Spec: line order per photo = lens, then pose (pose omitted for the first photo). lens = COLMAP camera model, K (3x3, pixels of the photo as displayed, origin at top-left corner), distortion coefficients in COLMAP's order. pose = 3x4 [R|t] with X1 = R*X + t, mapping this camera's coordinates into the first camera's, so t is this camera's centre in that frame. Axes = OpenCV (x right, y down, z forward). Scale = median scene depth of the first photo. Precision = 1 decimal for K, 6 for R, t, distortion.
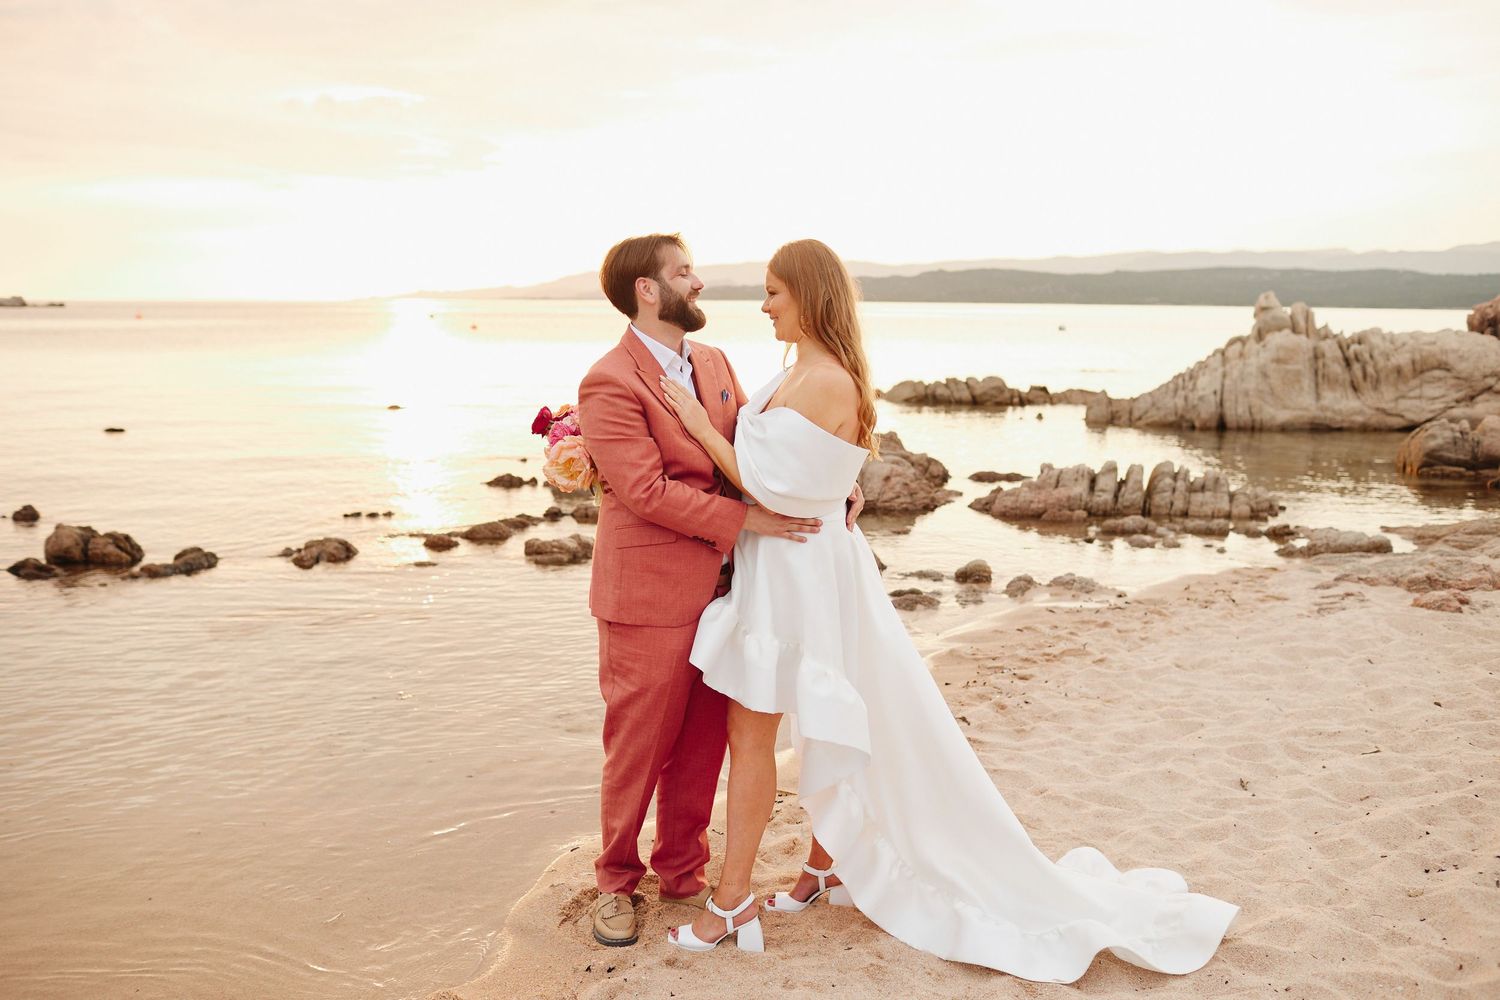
lens RADIAL K [[1535.7, 0, 700.0], [0, 1535.7, 538.8], [0, 0, 1]] dist [-0.101939, 0.132575]
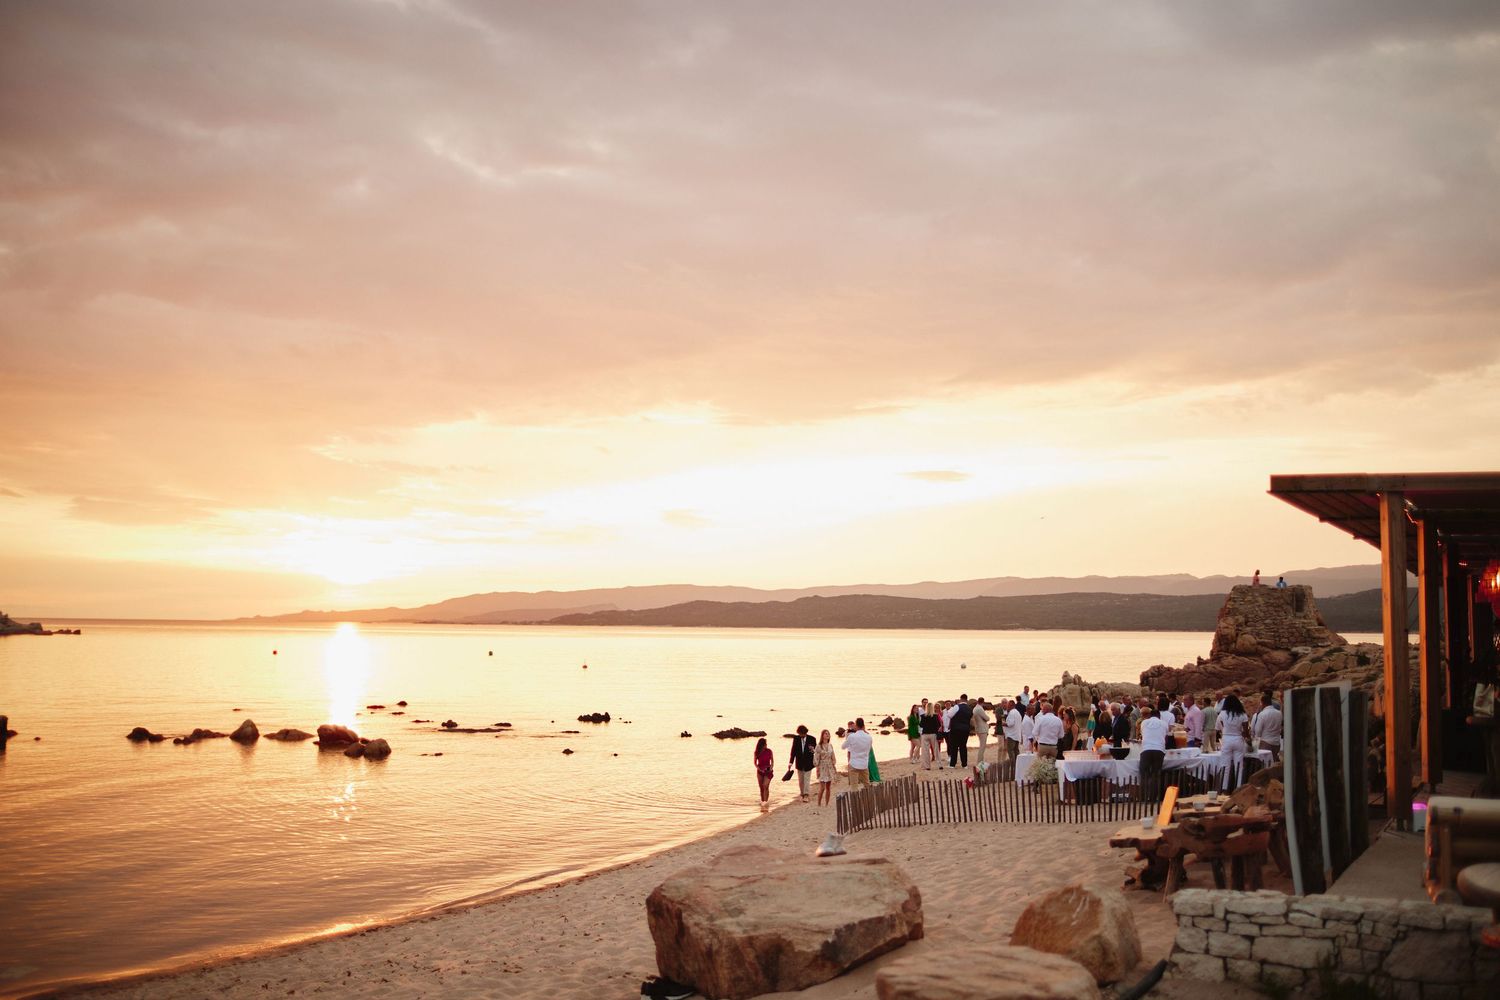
lens RADIAL K [[1509.4, 0, 698.4], [0, 1509.4, 524.3], [0, 0, 1]] dist [-0.108552, 0.134807]
pose [[0.996757, 0.009961, 0.079850, -1.048897], [0.007661, 0.976055, -0.217390, 0.345845], [-0.080103, 0.217297, 0.972813, -3.350852]]
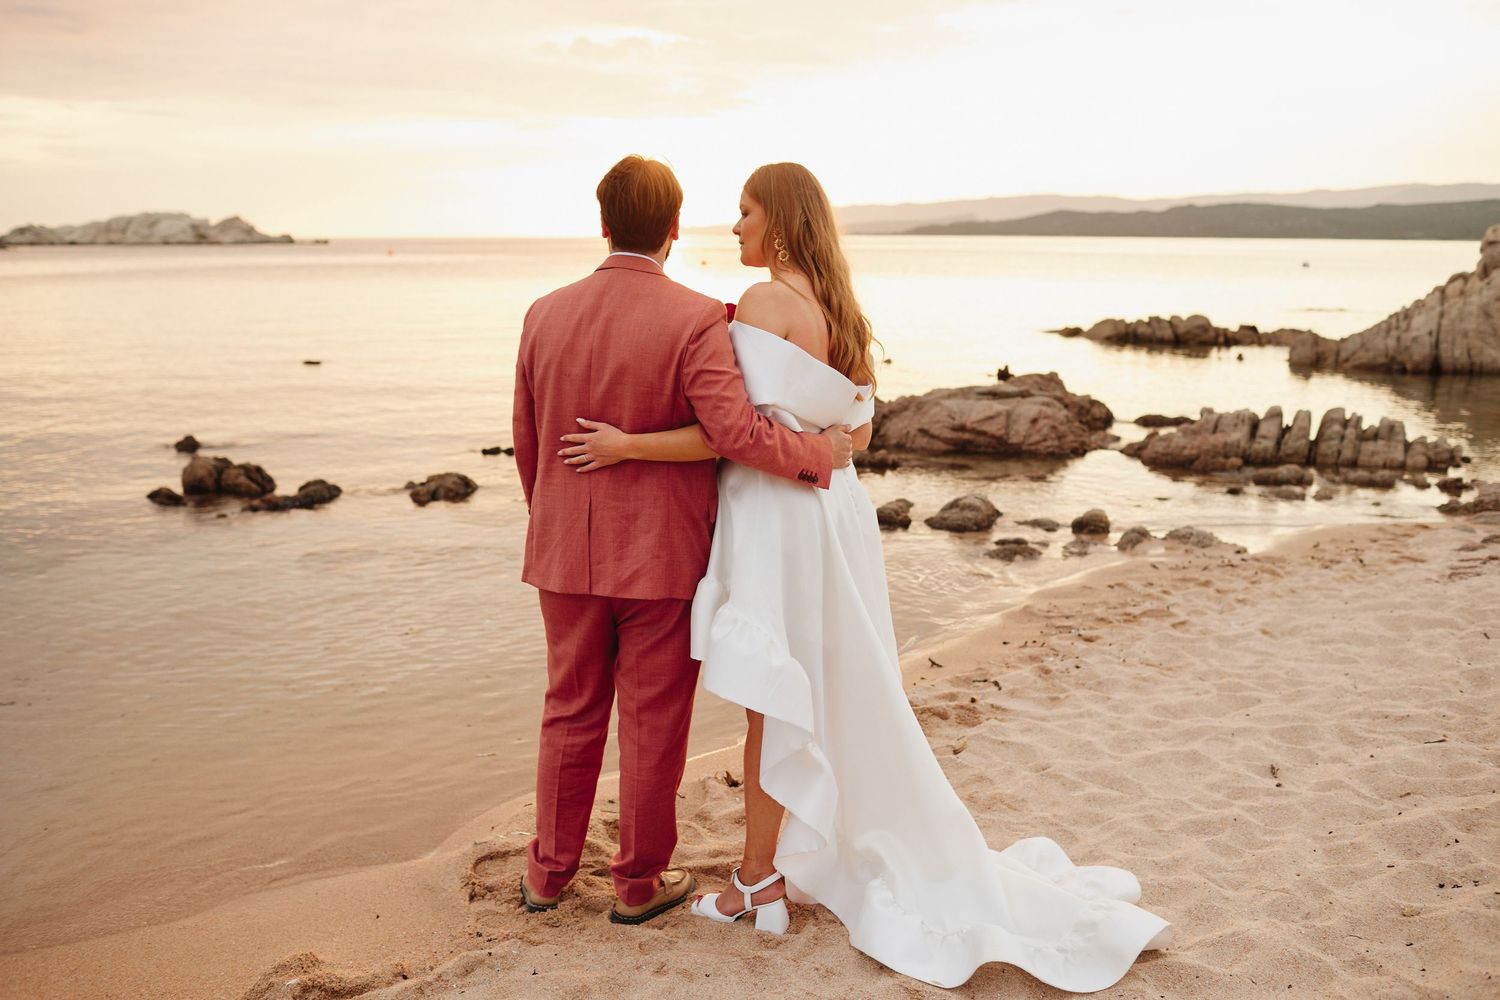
lens RADIAL K [[1509.4, 0, 698.4], [0, 1509.4, 524.3], [0, 0, 1]] dist [-0.108552, 0.134807]
pose [[0.986929, 0.024387, -0.159301, 0.066805], [-0.018783, 0.999154, 0.036594, -0.004910], [0.160059, -0.033123, 0.986552, 0.031203]]
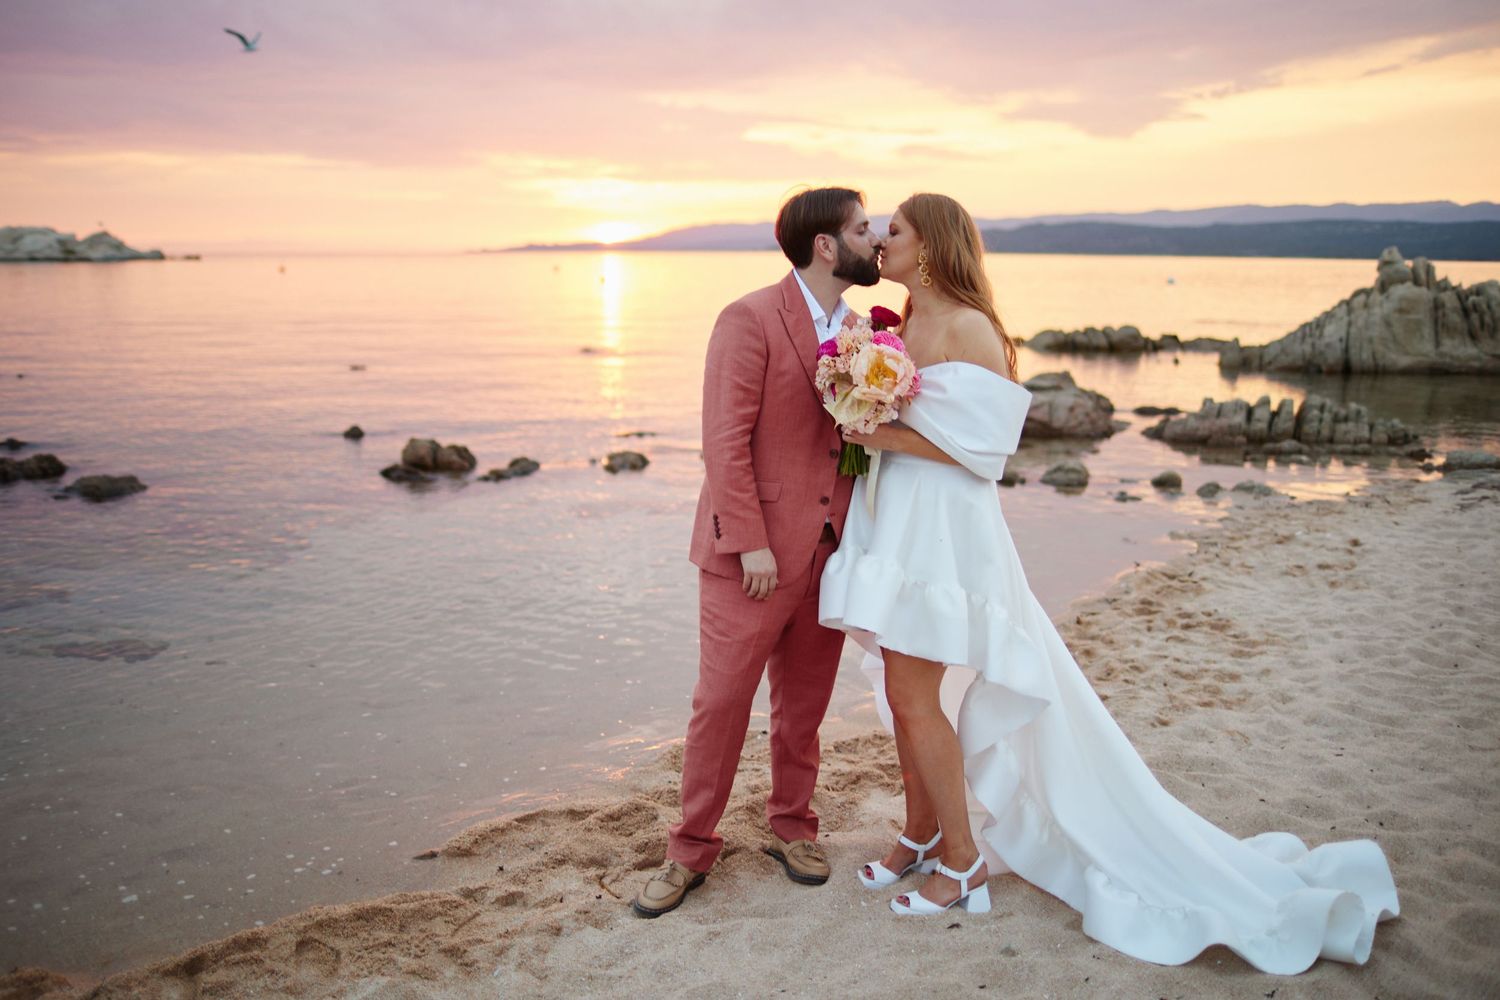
lens RADIAL K [[1509.4, 0, 698.4], [0, 1509.4, 524.3], [0, 0, 1]] dist [-0.108552, 0.134807]
pose [[0.998052, 0.009323, -0.061692, -0.092591], [-0.007827, 0.999670, 0.024449, 0.023404], [0.061900, -0.023918, 0.997796, -0.164426]]
